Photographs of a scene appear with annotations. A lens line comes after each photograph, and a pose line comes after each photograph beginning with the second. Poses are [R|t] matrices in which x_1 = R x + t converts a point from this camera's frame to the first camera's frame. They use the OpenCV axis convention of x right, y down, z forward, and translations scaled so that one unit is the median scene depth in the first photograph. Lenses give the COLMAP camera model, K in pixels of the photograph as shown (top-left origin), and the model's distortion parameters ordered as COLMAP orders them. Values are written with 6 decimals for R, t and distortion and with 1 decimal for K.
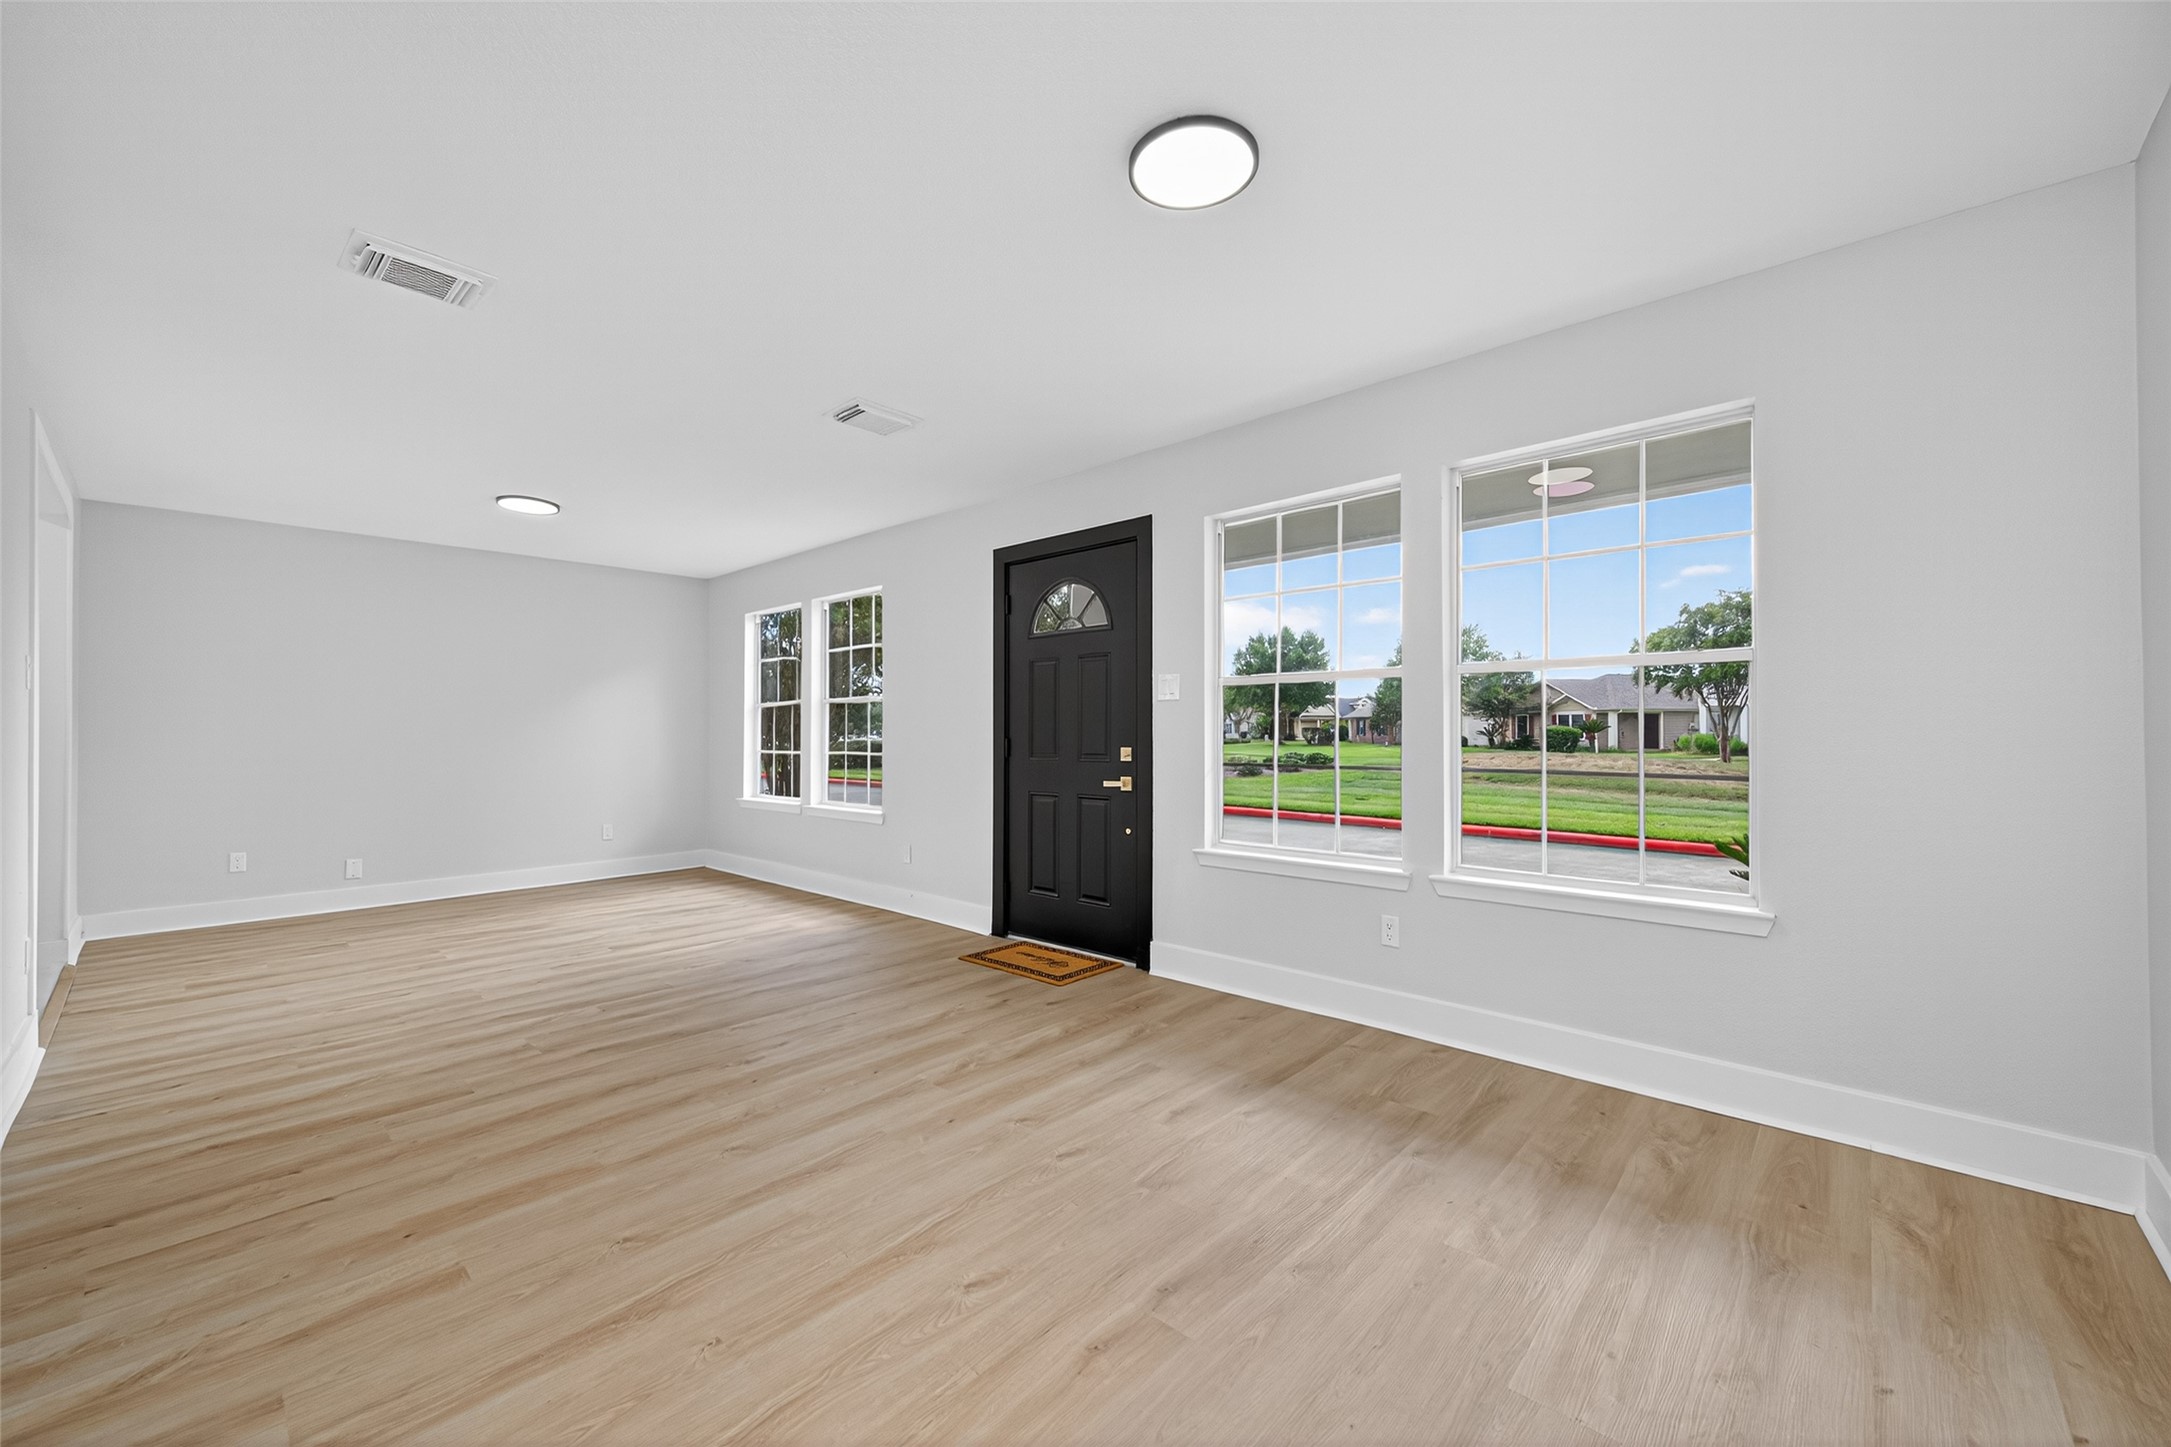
lens RADIAL K [[842.9, 0, 1079.5], [0, 842.9, 727.0], [0, 0, 1]] dist [0.007061, -0.000468]
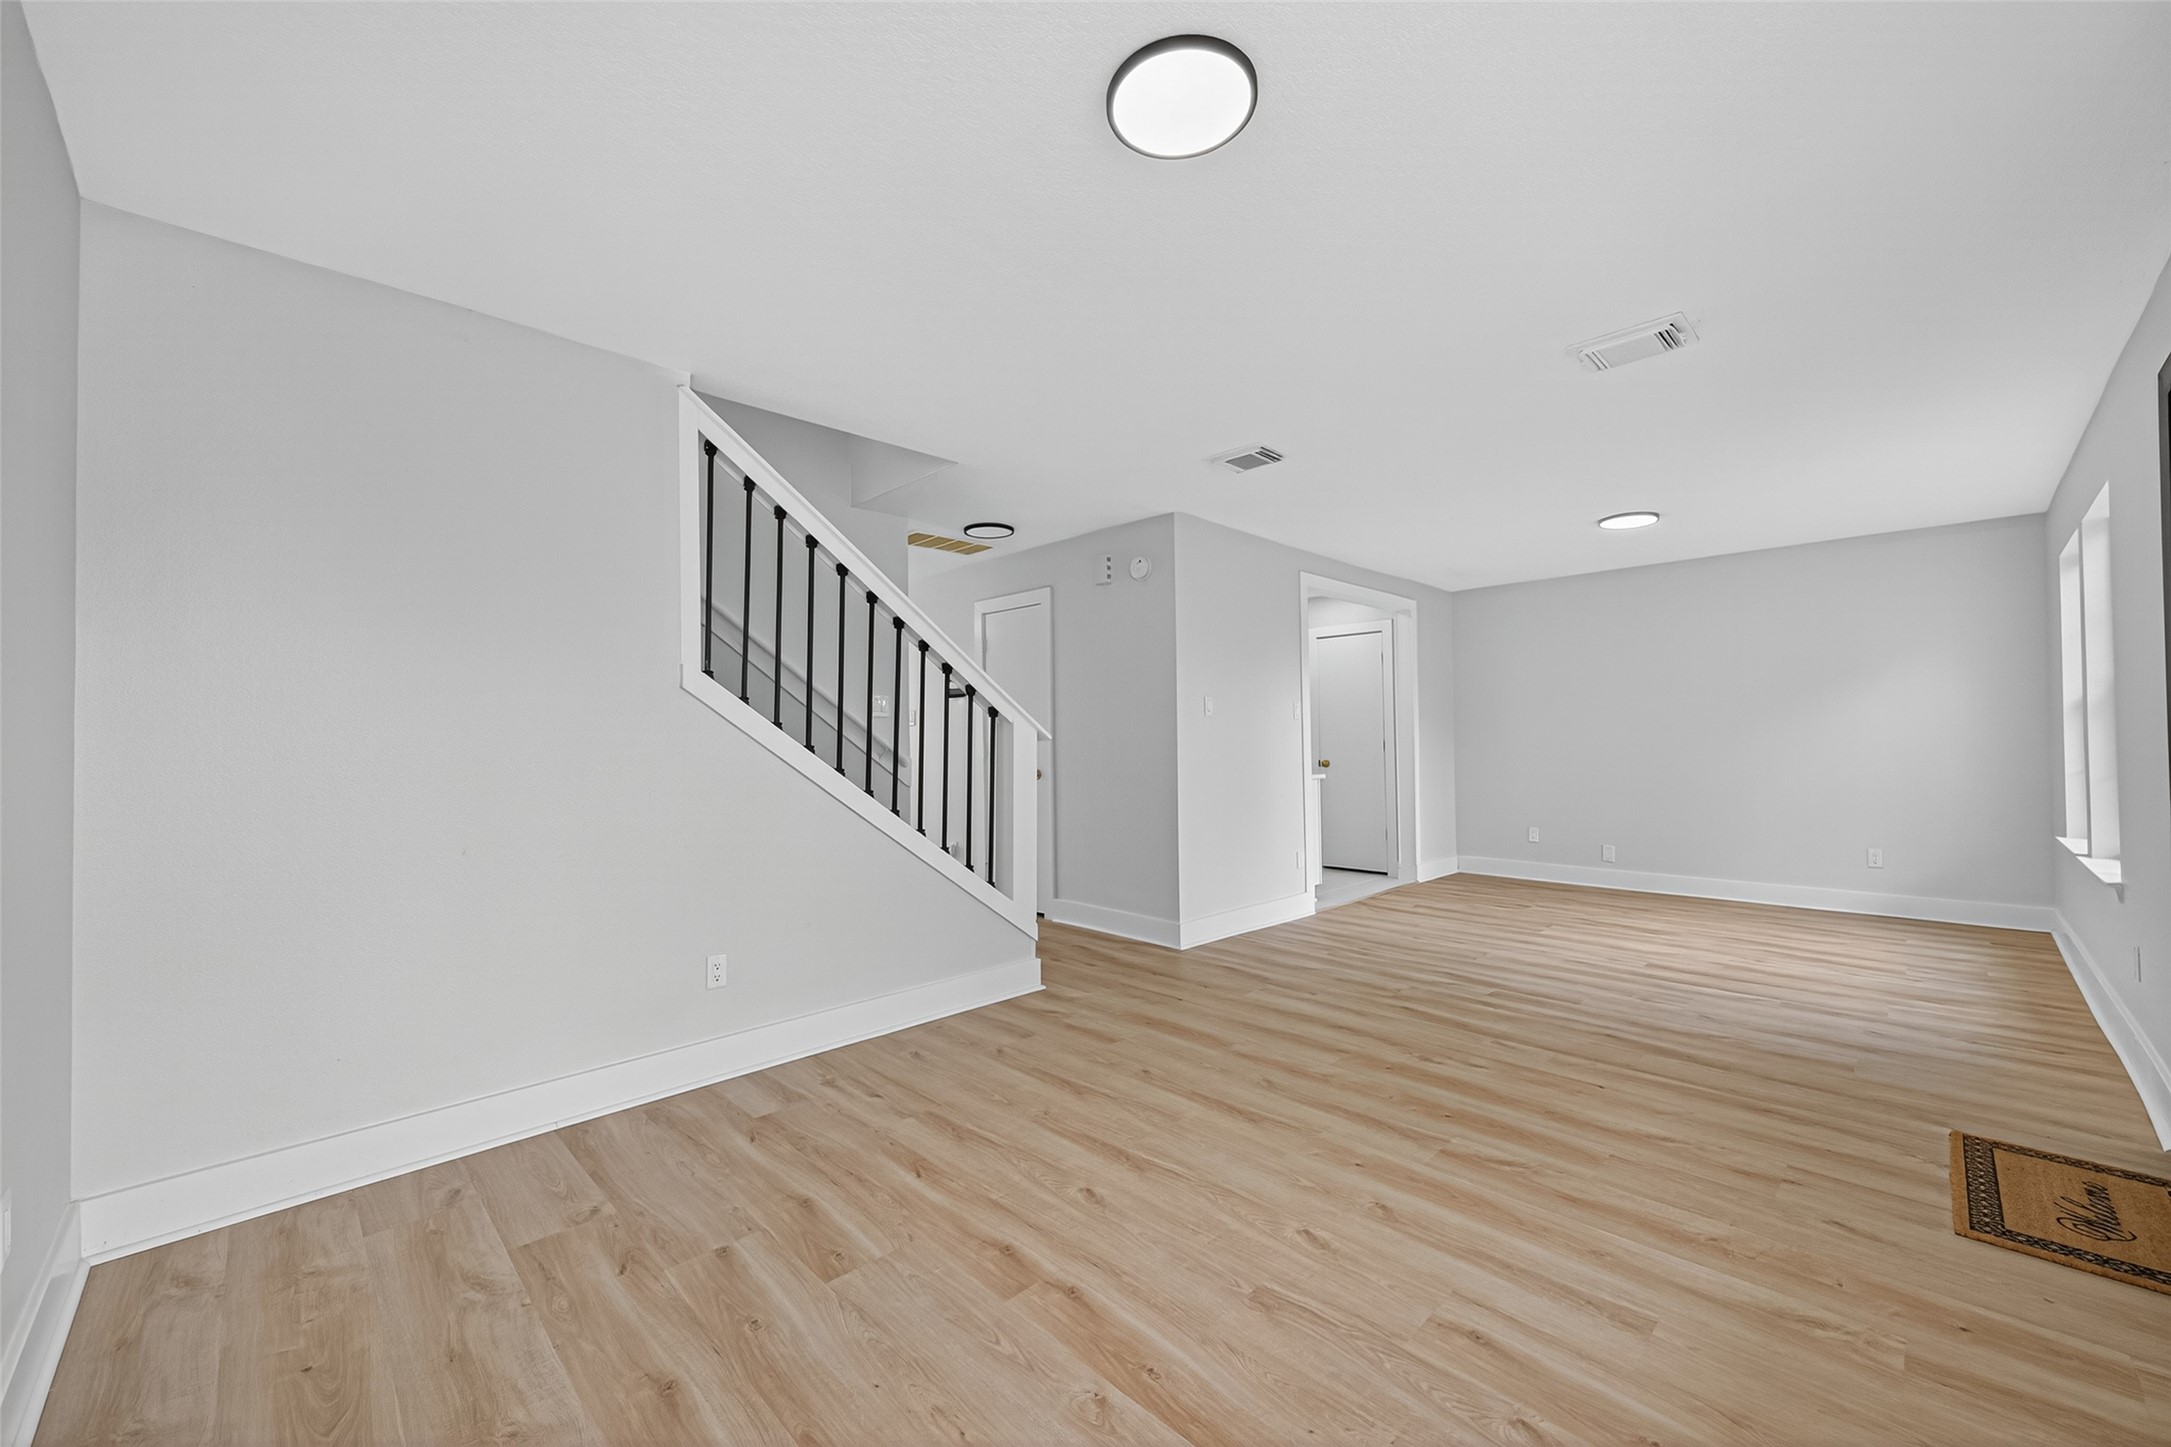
lens RADIAL K [[842.9, 0, 1093.5], [0, 842.9, 717.7], [0, 0, 1]] dist [0.007061, -0.000468]
pose [[-0.041001, -0.024006, -0.998871, 0.512606], [0.014815, 0.999587, -0.024631, -0.005892], [0.999049, -0.015808, -0.040628, 0.478672]]
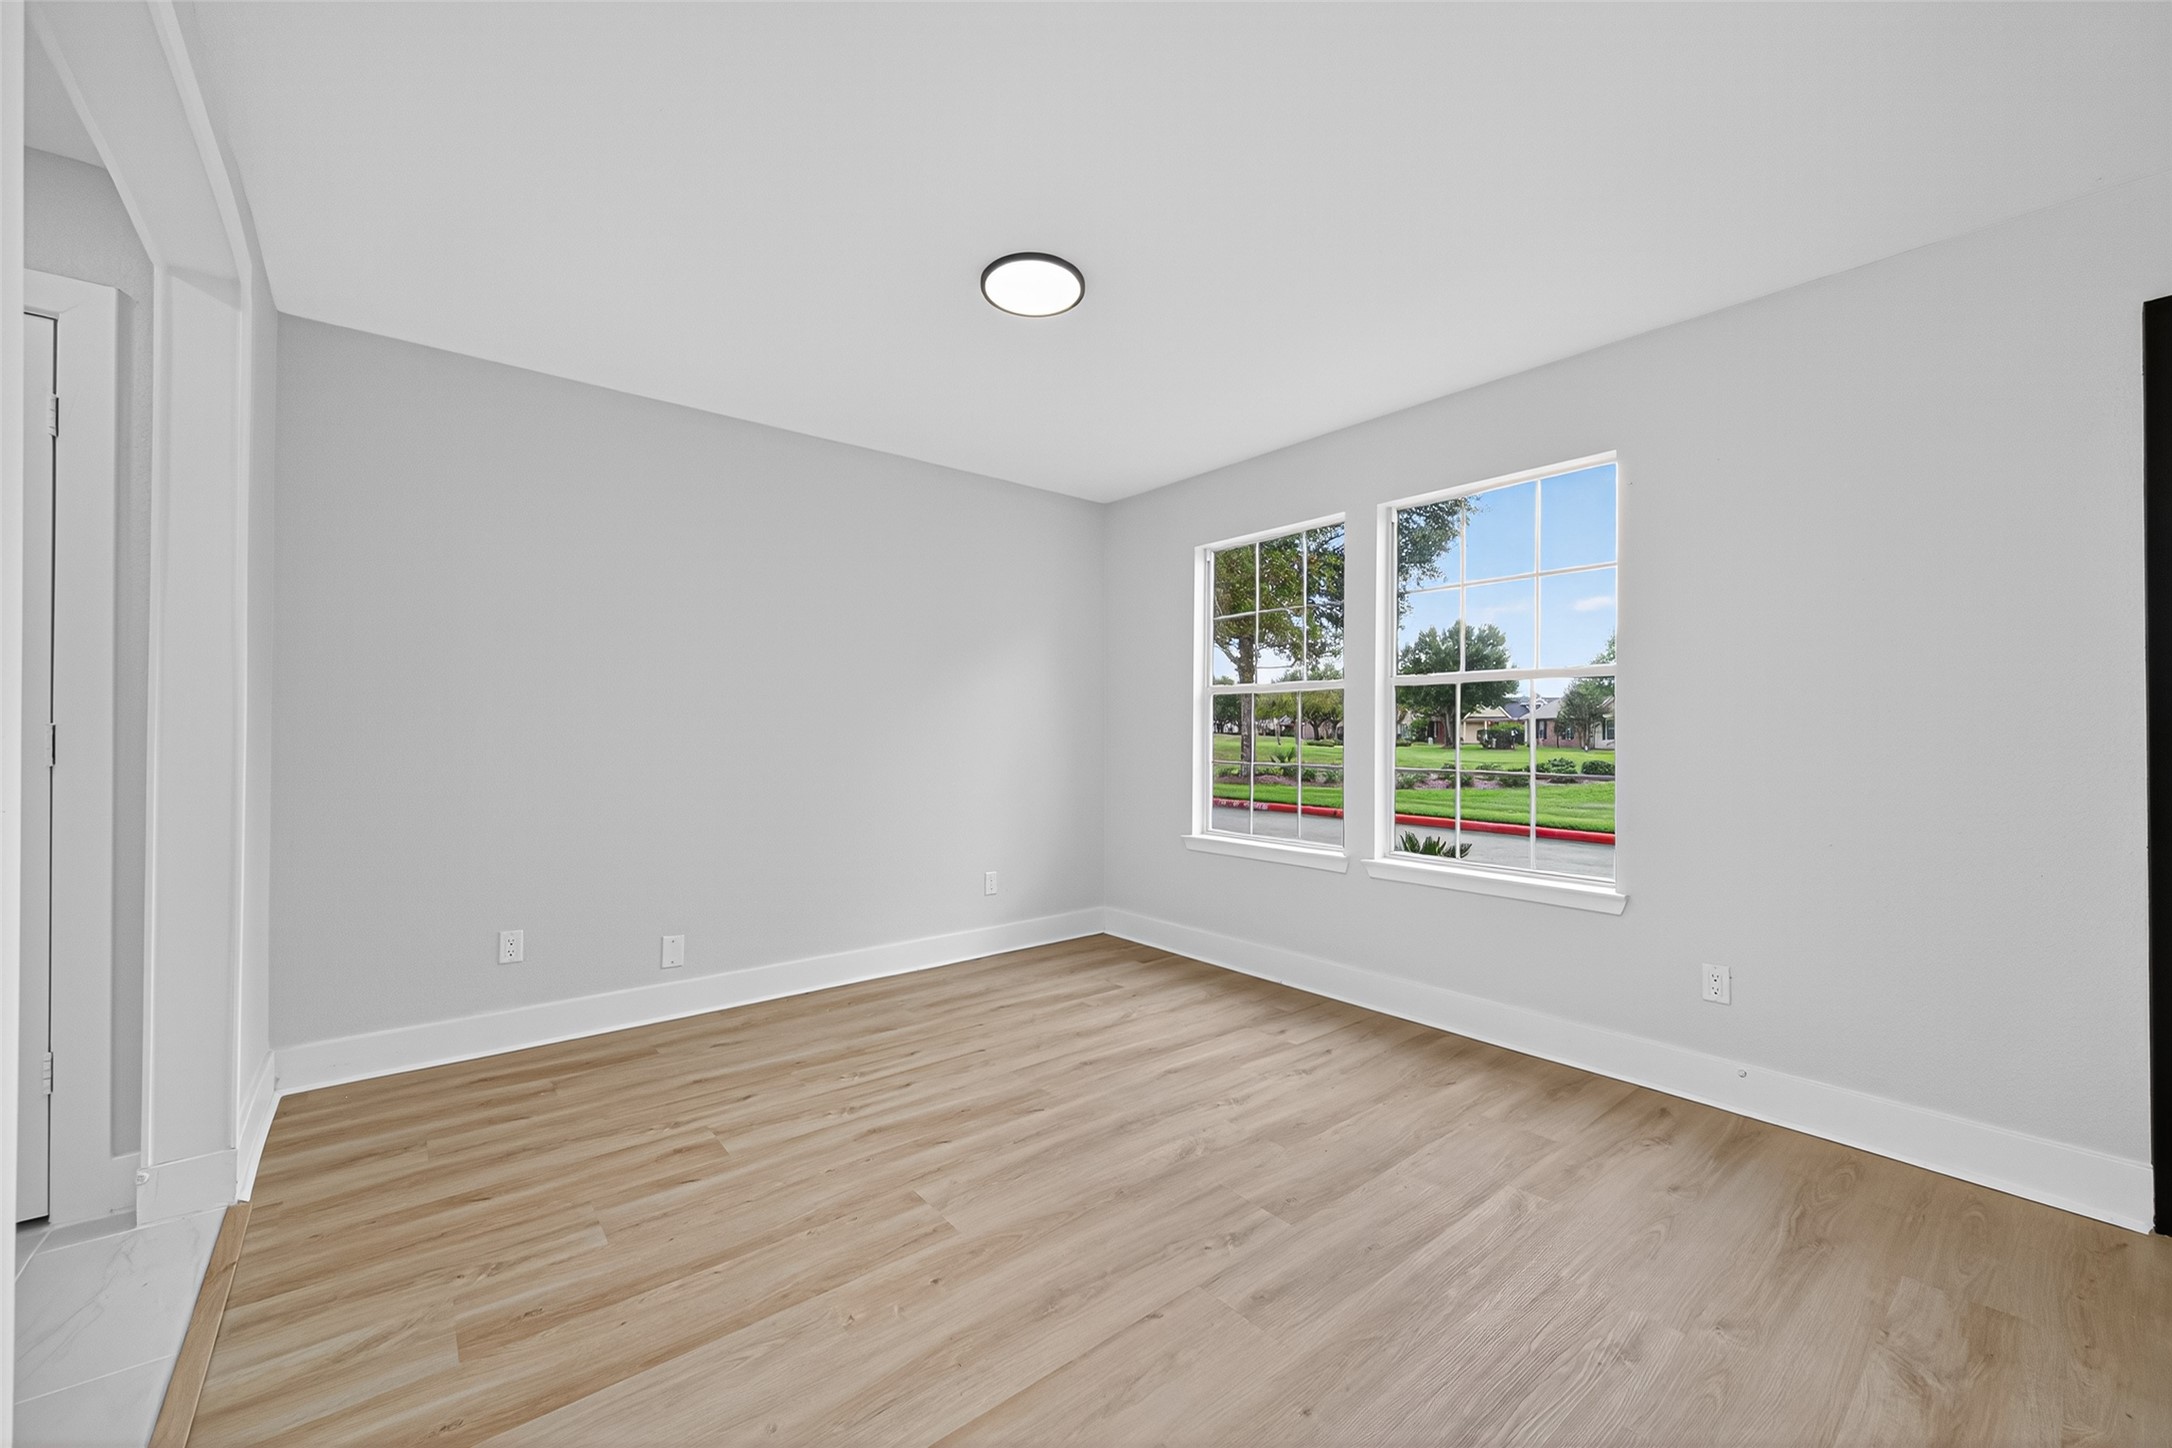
lens RADIAL K [[843.3, 0, 1090.3], [0, 843.3, 734.6], [0, 0, 1]] dist [0.007061, -0.000468]
pose [[0.991634, 0.010070, -0.128691, -0.694779], [-0.008885, 0.999913, 0.009783, 0.003069], [0.128778, -0.008558, 0.991636, 0.629201]]
